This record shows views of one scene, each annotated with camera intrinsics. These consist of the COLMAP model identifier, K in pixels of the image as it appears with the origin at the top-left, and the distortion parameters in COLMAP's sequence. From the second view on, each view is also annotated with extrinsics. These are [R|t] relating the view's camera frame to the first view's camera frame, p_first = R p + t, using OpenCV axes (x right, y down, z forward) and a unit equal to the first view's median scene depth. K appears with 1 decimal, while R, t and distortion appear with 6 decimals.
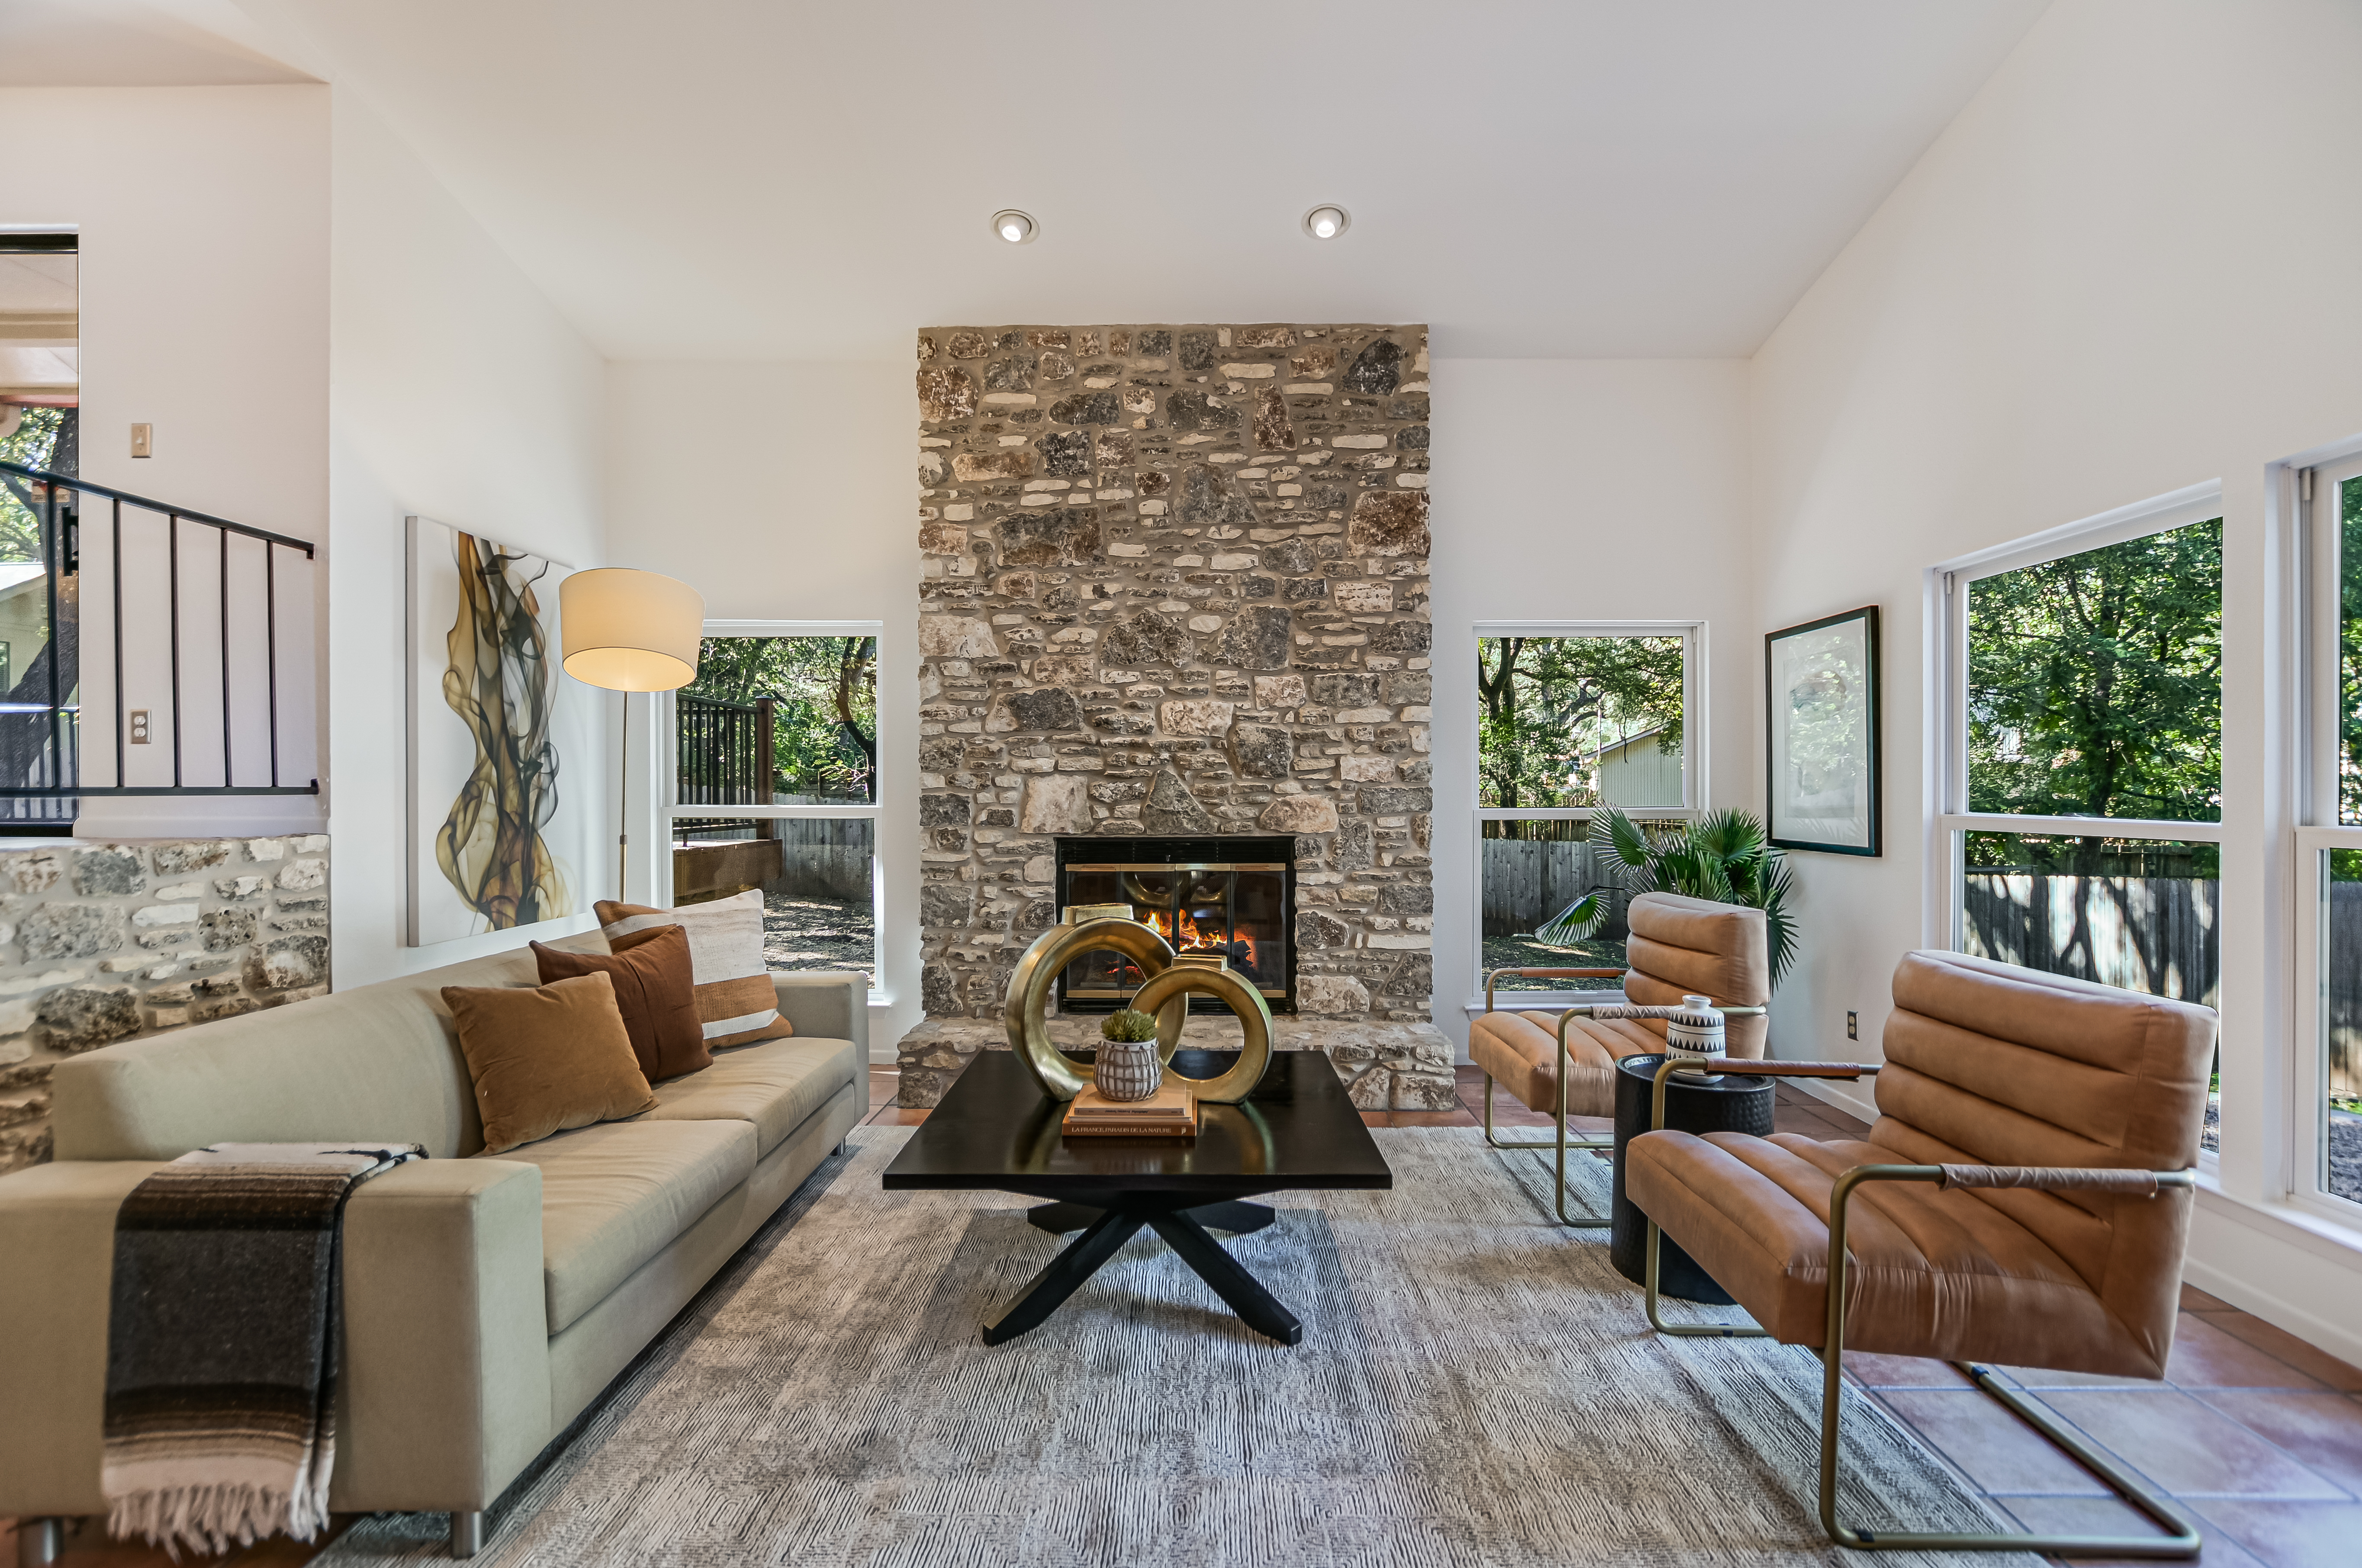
lens RADIAL K [[1046.0, 0, 1181.0], [0, 1046.0, 784.0], [0, 0, 1]] dist [-0.029792, 0.007672]
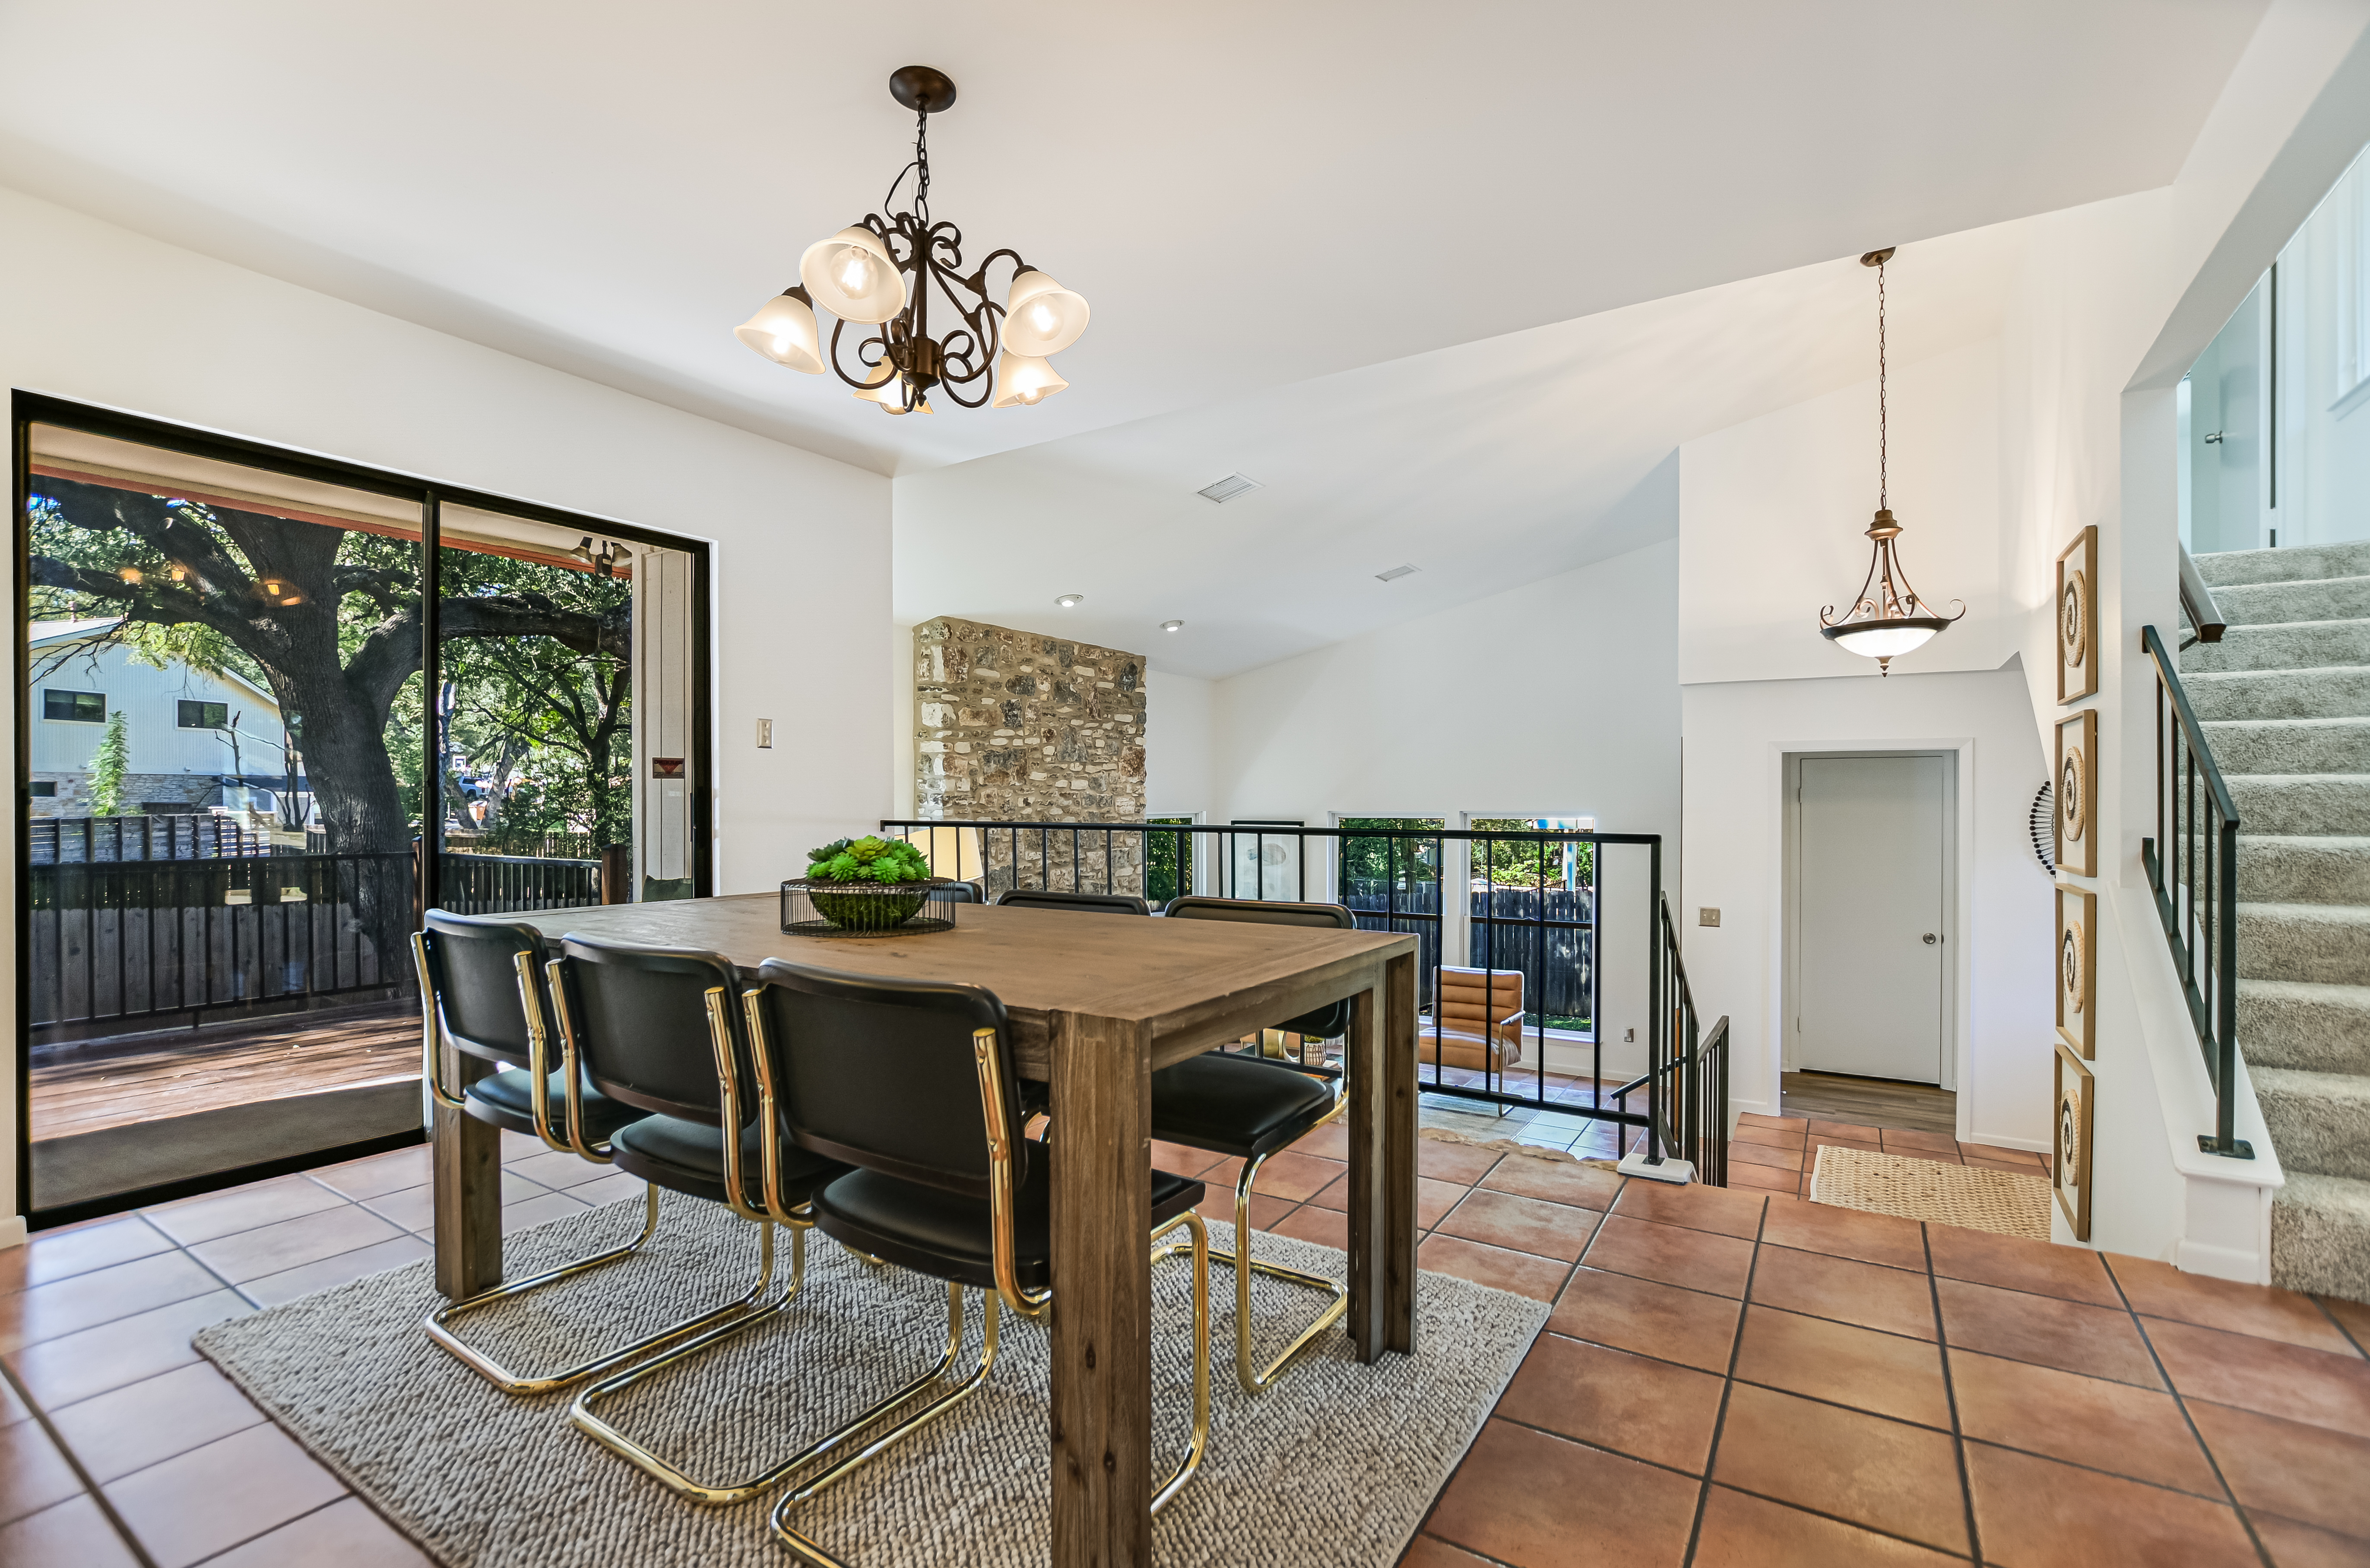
lens RADIAL K [[1044.7, 0, 1196.4], [0, 1044.7, 803.2], [0, 0, 1]] dist [-0.019810, 0.000381]
pose [[0.522105, 0.000135, 0.852881, -1.384158], [-0.001482, 0.999999, 0.000749, -0.198587], [-0.852880, -0.001655, 0.522104, -0.042268]]
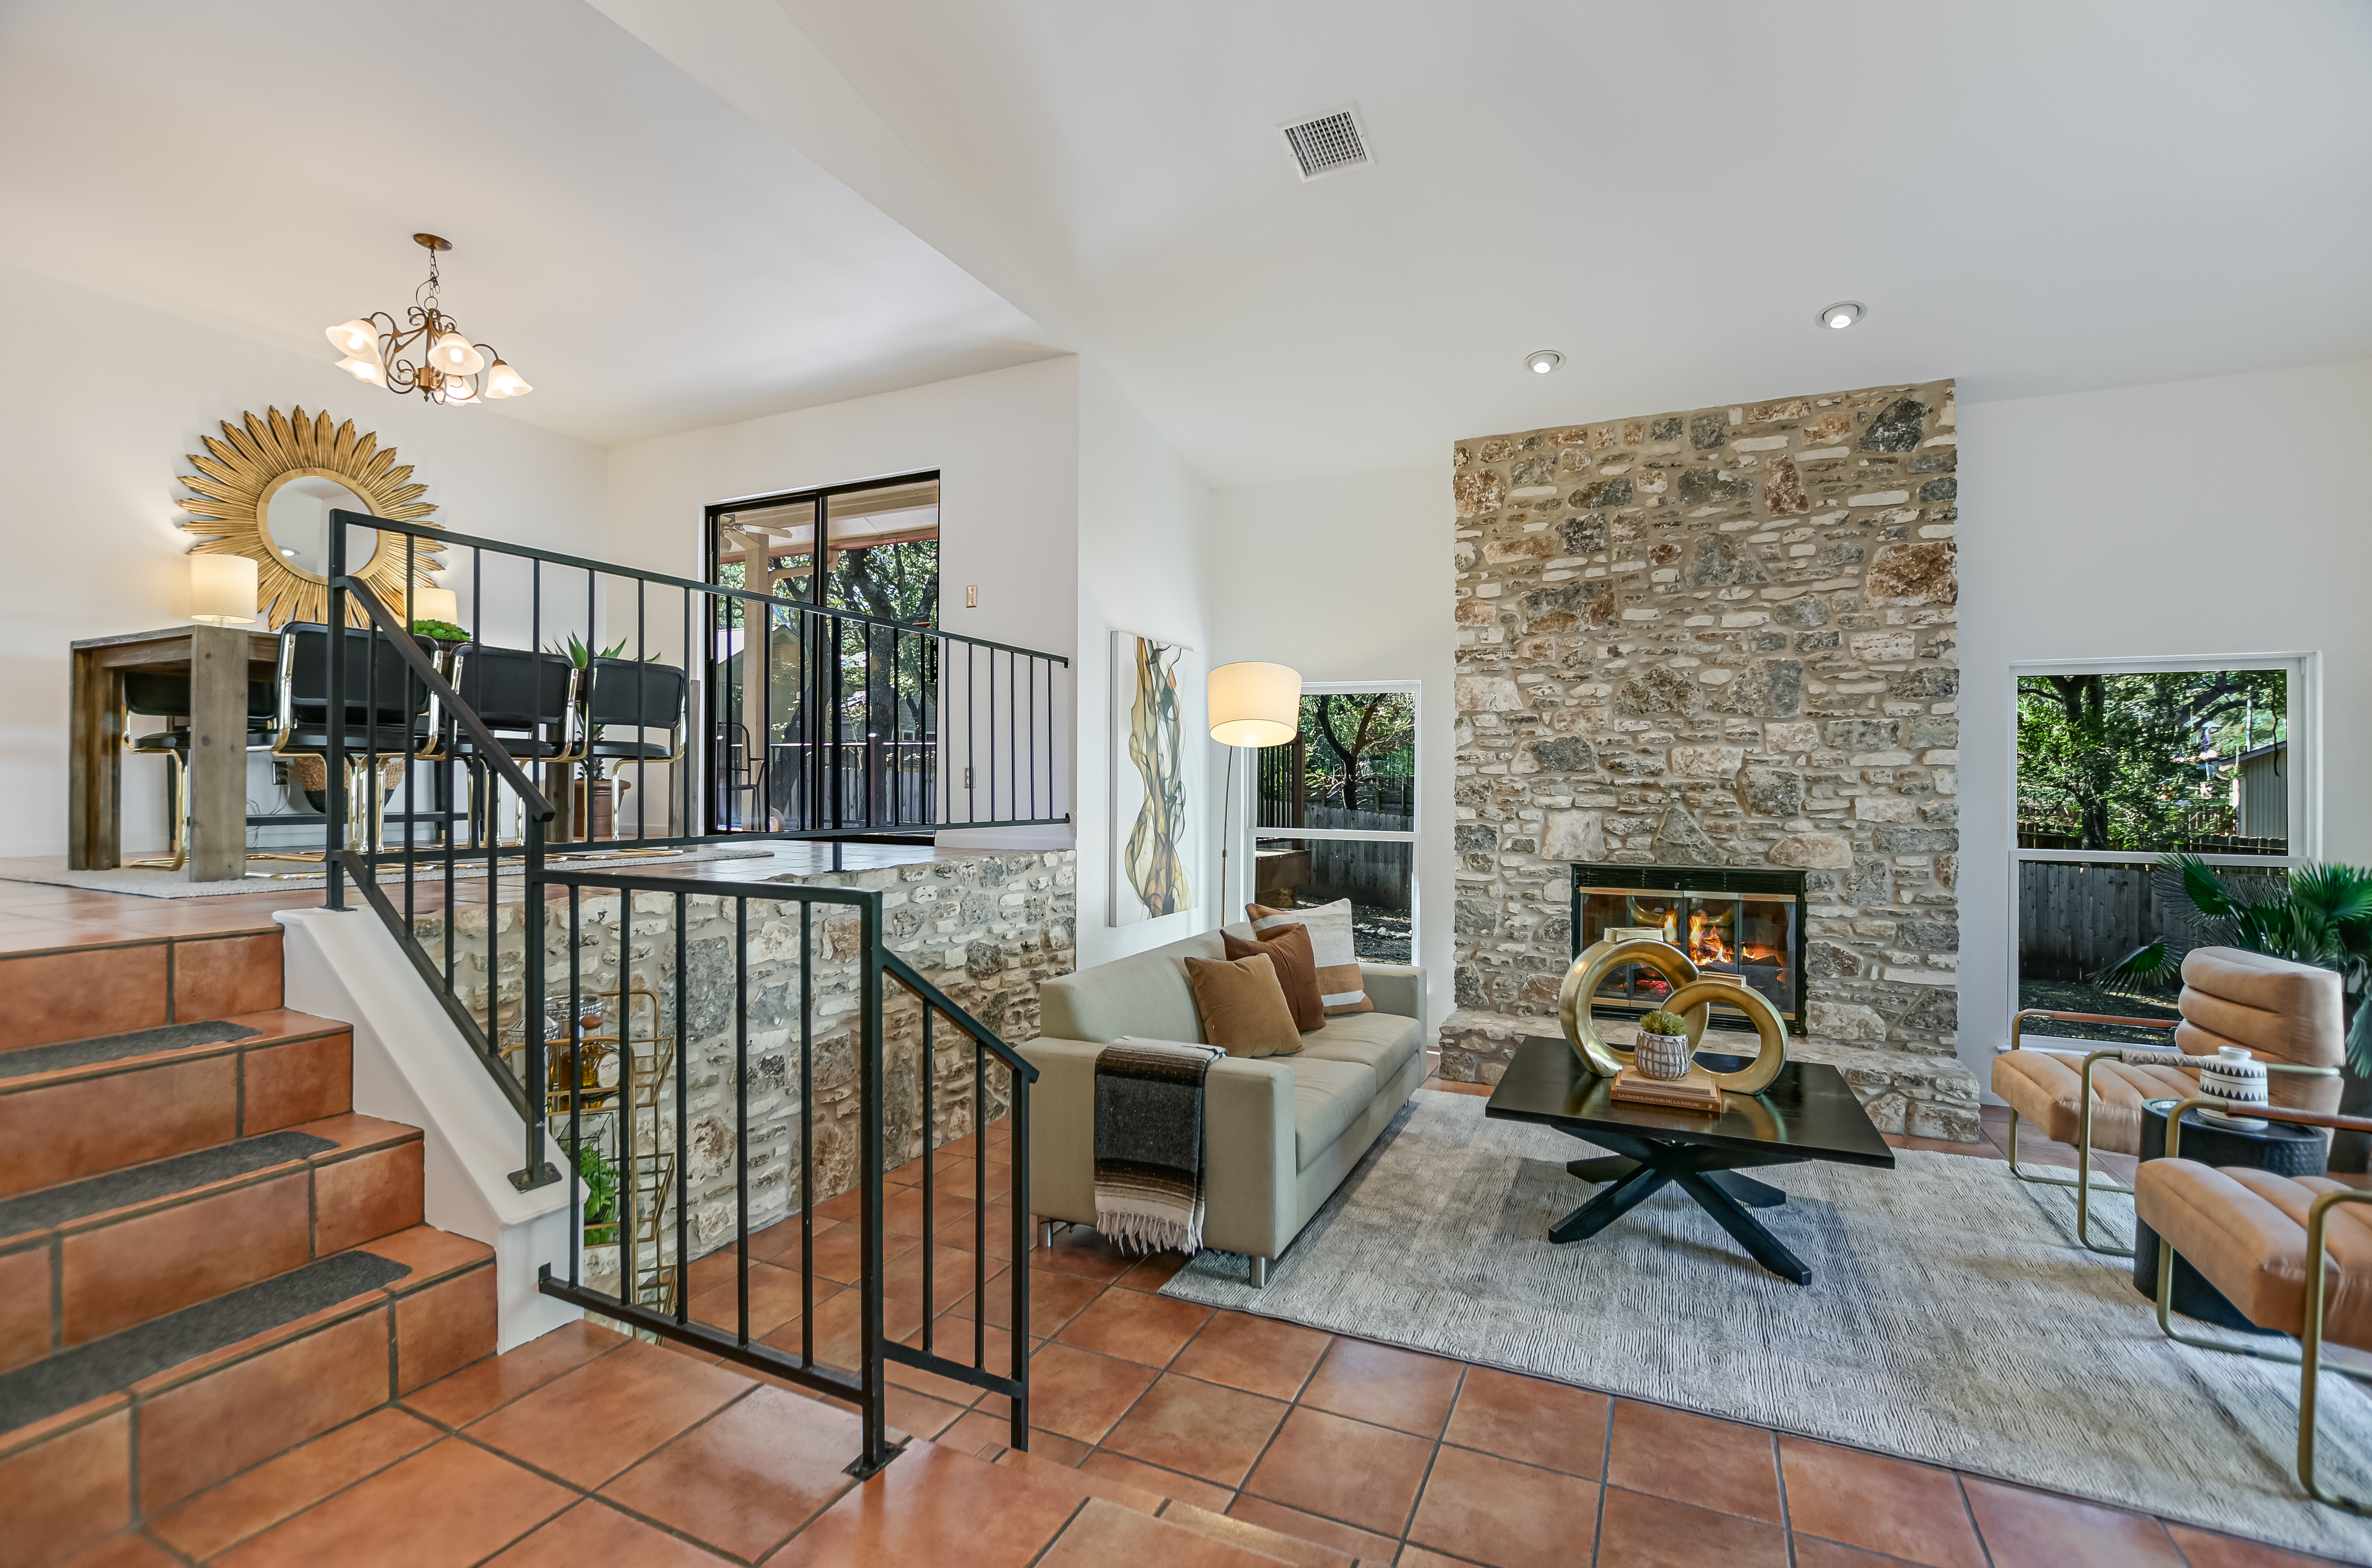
lens RADIAL K [[1050.2, 0, 1188.5], [0, 1050.2, 780.4], [0, 0, 1]] dist [-0.022617, 0.000969]
pose [[0.911953, 0.006389, -0.410245, -0.034298], [-0.008455, 0.999959, -0.003222, -0.037642], [0.410208, 0.006407, 0.911970, -0.260063]]
